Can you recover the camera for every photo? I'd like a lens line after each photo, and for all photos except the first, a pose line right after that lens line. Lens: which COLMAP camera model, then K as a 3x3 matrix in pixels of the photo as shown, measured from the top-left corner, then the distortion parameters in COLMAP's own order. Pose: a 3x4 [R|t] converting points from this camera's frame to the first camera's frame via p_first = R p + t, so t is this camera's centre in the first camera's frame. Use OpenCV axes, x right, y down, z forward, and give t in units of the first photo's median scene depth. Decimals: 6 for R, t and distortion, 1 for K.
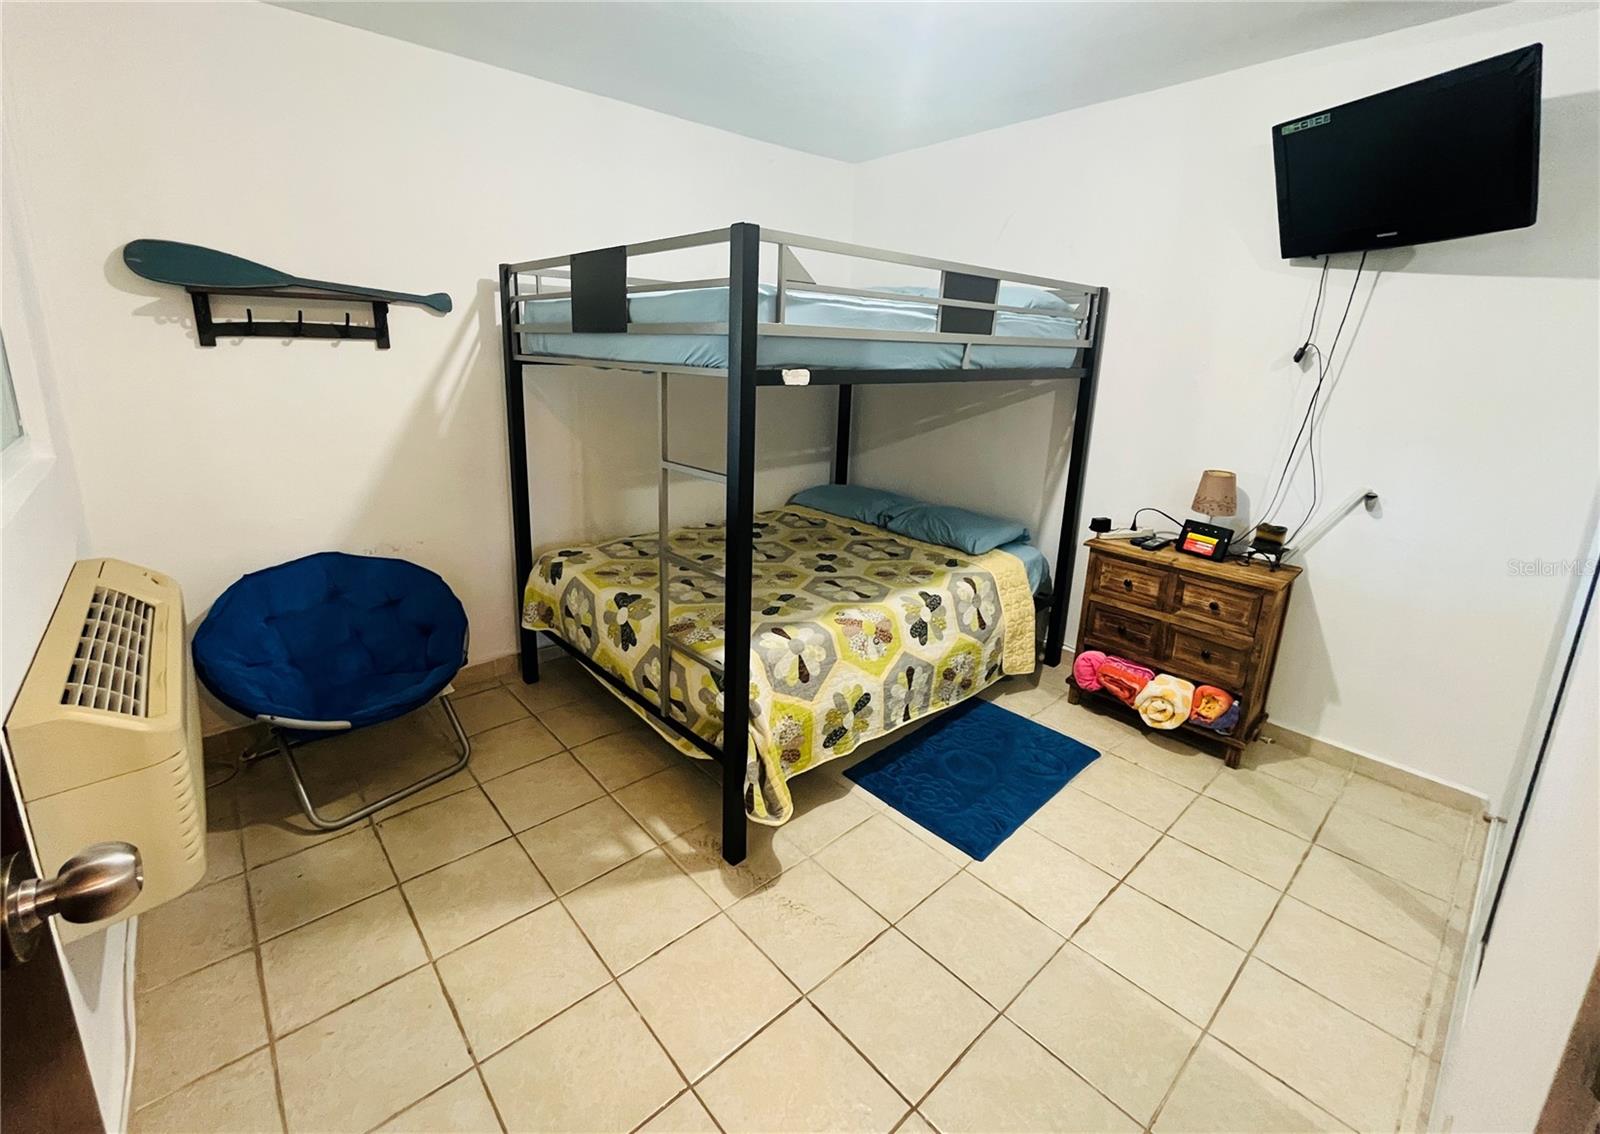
lens RADIAL K [[677.9, 0, 759.8], [0, 677.9, 509.6], [0, 0, 1]] dist [-0.005109, 0.000050]
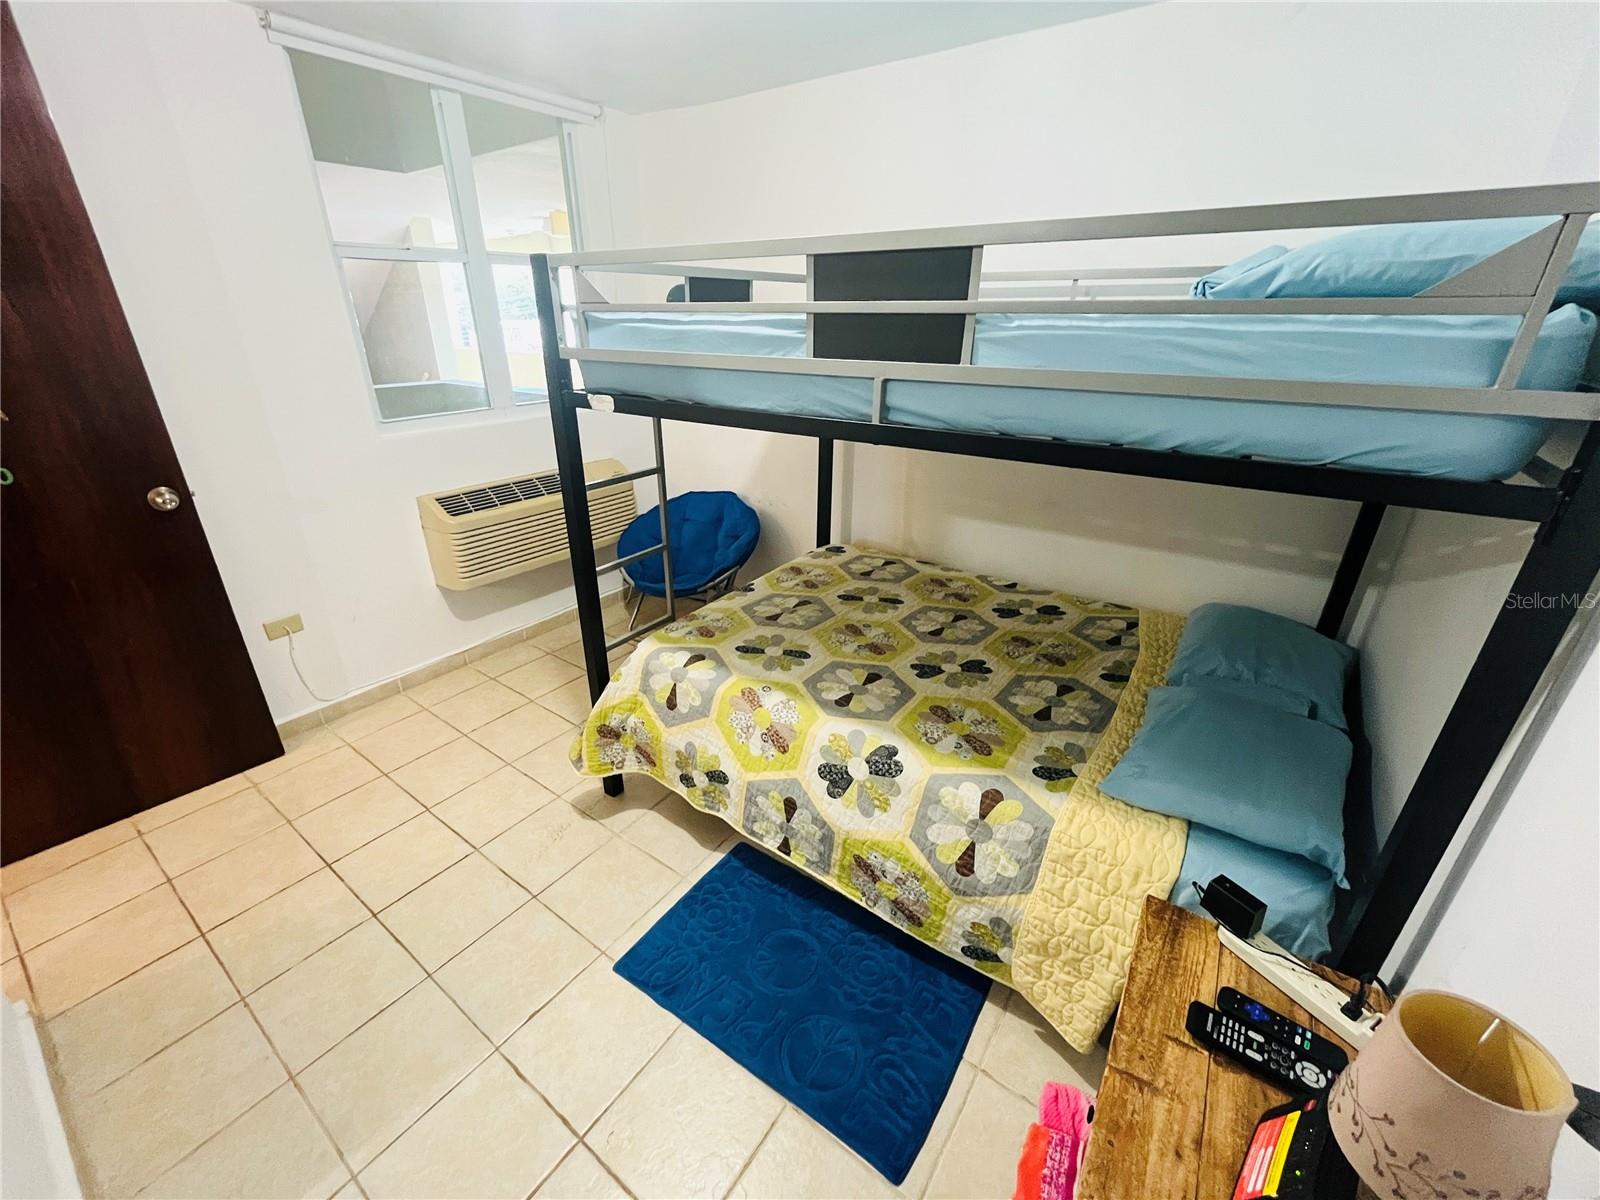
lens RADIAL K [[650.2, 0, 797.9], [0, 650.2, 599.8], [0, 0, 1]] dist [0.001251, -0.000154]
pose [[0.247279, 0.374697, -0.893563, 0.825574], [-0.220225, 0.919801, 0.324756, -0.229537], [0.943586, 0.116479, 0.309965, 0.762189]]
